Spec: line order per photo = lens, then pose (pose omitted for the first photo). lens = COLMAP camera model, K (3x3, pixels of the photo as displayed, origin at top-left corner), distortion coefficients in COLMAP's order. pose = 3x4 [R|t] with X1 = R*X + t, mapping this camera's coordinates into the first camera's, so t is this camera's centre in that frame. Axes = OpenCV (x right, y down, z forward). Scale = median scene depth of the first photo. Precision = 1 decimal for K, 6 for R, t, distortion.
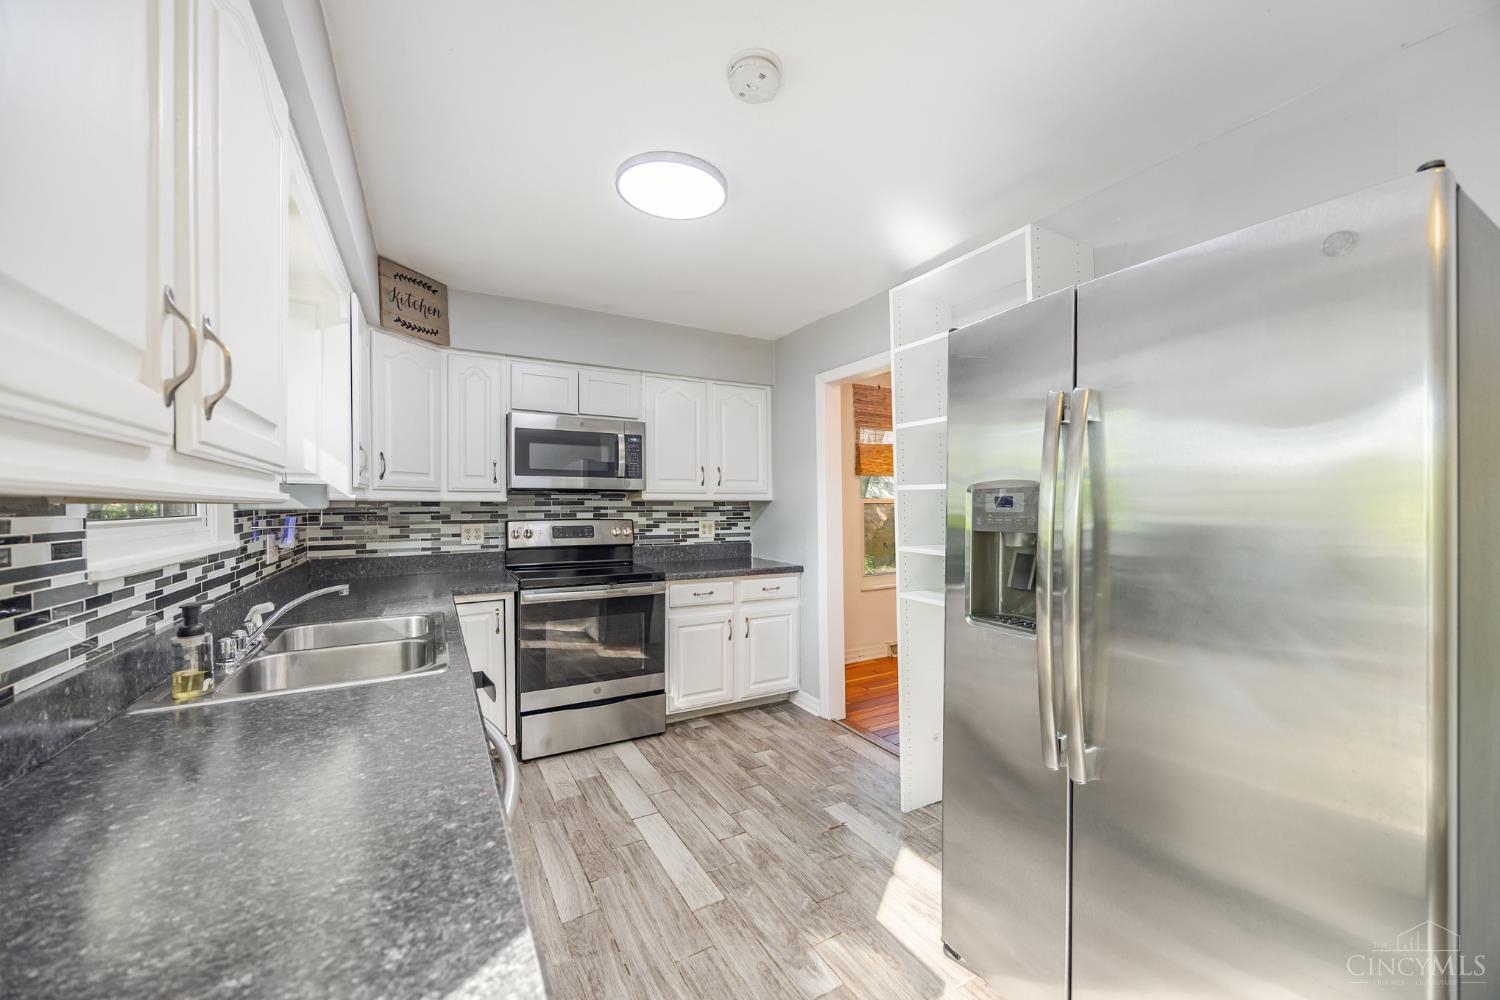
lens RADIAL K [[565.3, 0, 750.0], [0, 565.3, 500.0], [0, 0, 1]] dist [-0.003950, -0.000201]
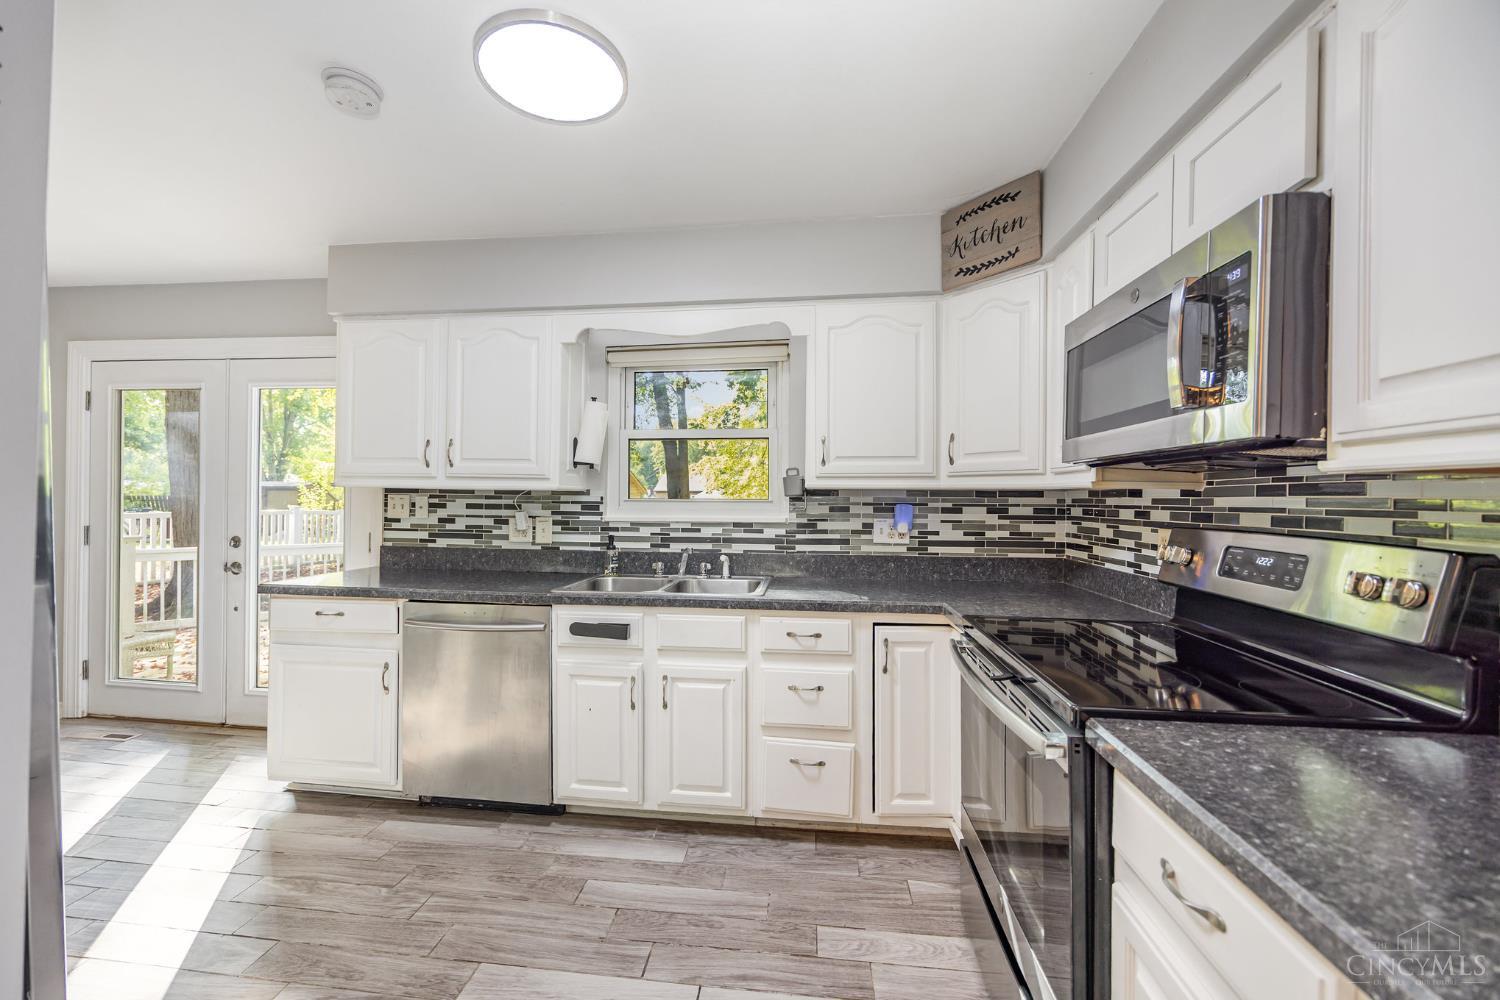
lens RADIAL K [[582.1, 0, 750.0], [0, 582.1, 500.0], [0, 0, 1]] dist [-0.001555, -0.000105]
pose [[-0.585112, 0.001749, -0.810951, 0.226294], [-0.000954, 0.999995, 0.002846, 0.013897], [0.810952, 0.002439, -0.585108, 1.119258]]
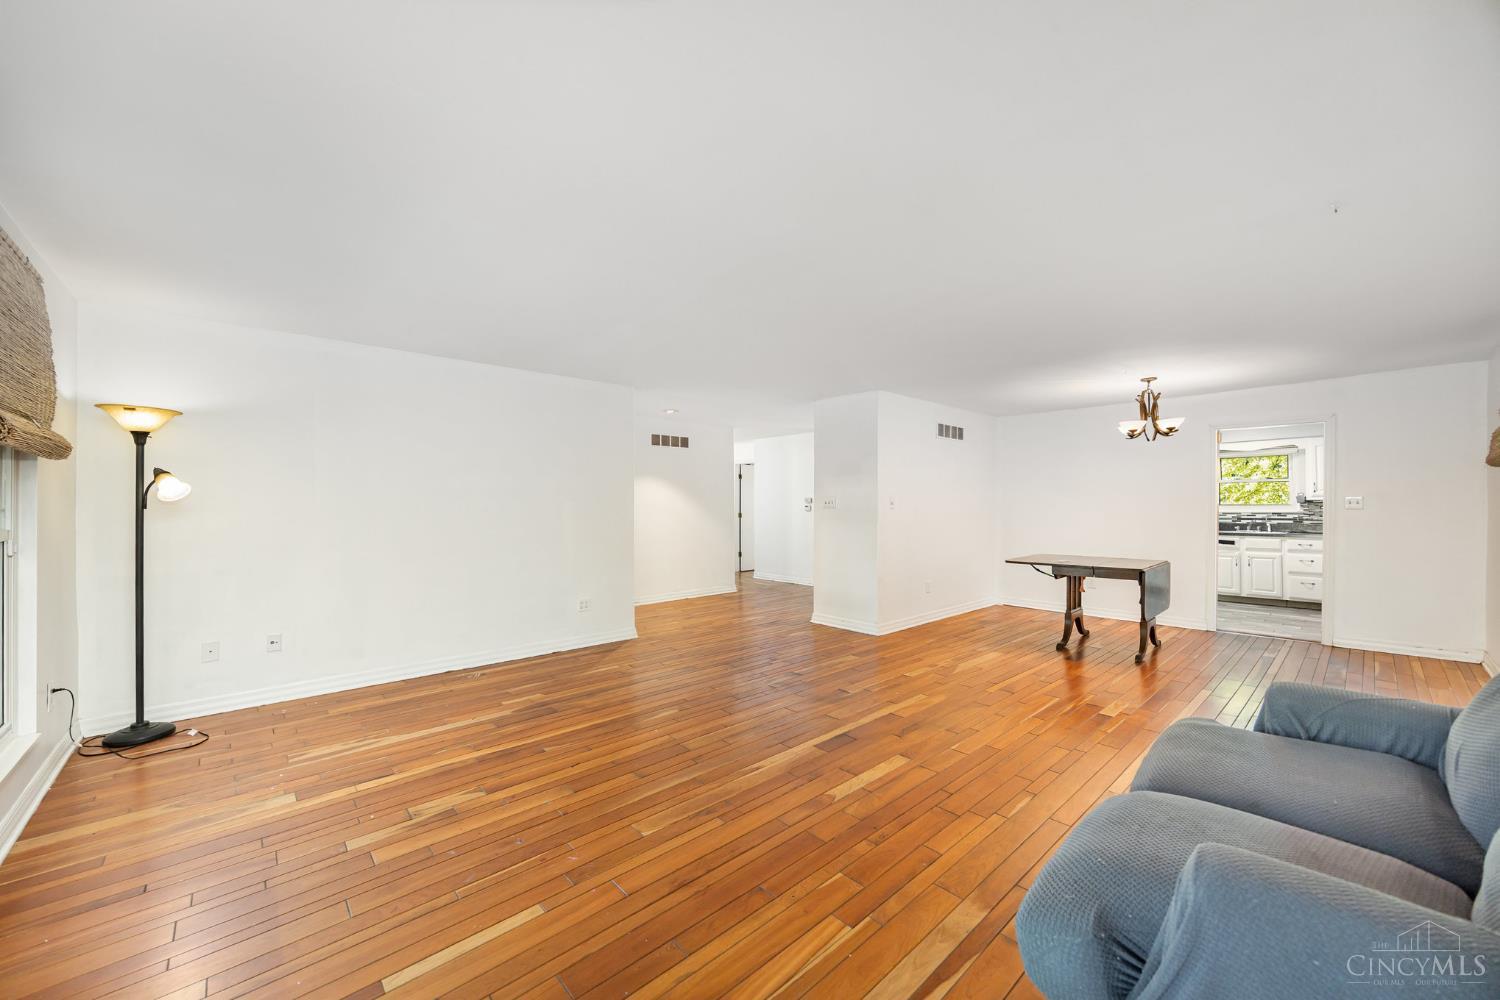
lens RADIAL K [[565.3, 0, 750.0], [0, 565.3, 500.0], [0, 0, 1]] dist [-0.003950, -0.000201]
pose [[-0.976408, 0.004055, -0.215897, 2.270280], [0.007158, 0.999882, -0.013592, 0.014538], [0.215816, -0.014817, -0.976322, 2.481984]]
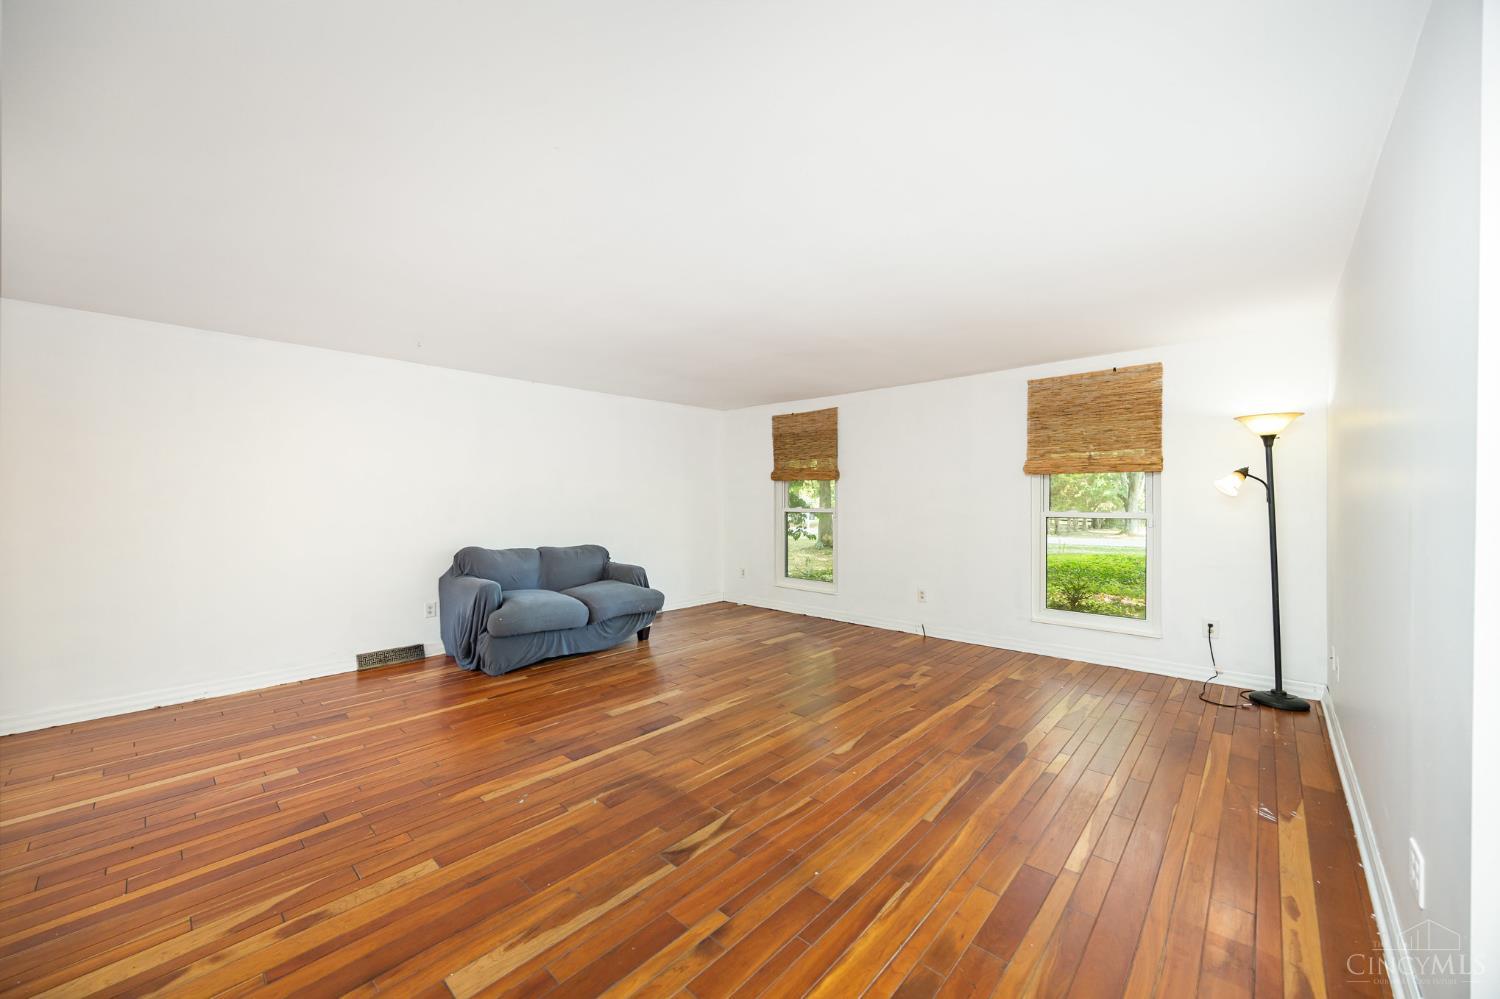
lens RADIAL K [[565.3, 0, 750.0], [0, 565.3, 499.5], [0, 0, 1]] dist [-0.003950, -0.000201]
pose [[0.952028, 0.002300, 0.306002, 1.734685], [-0.004727, 0.999963, 0.007190, -0.000372], [-0.305974, -0.008291, 0.952004, 0.449340]]
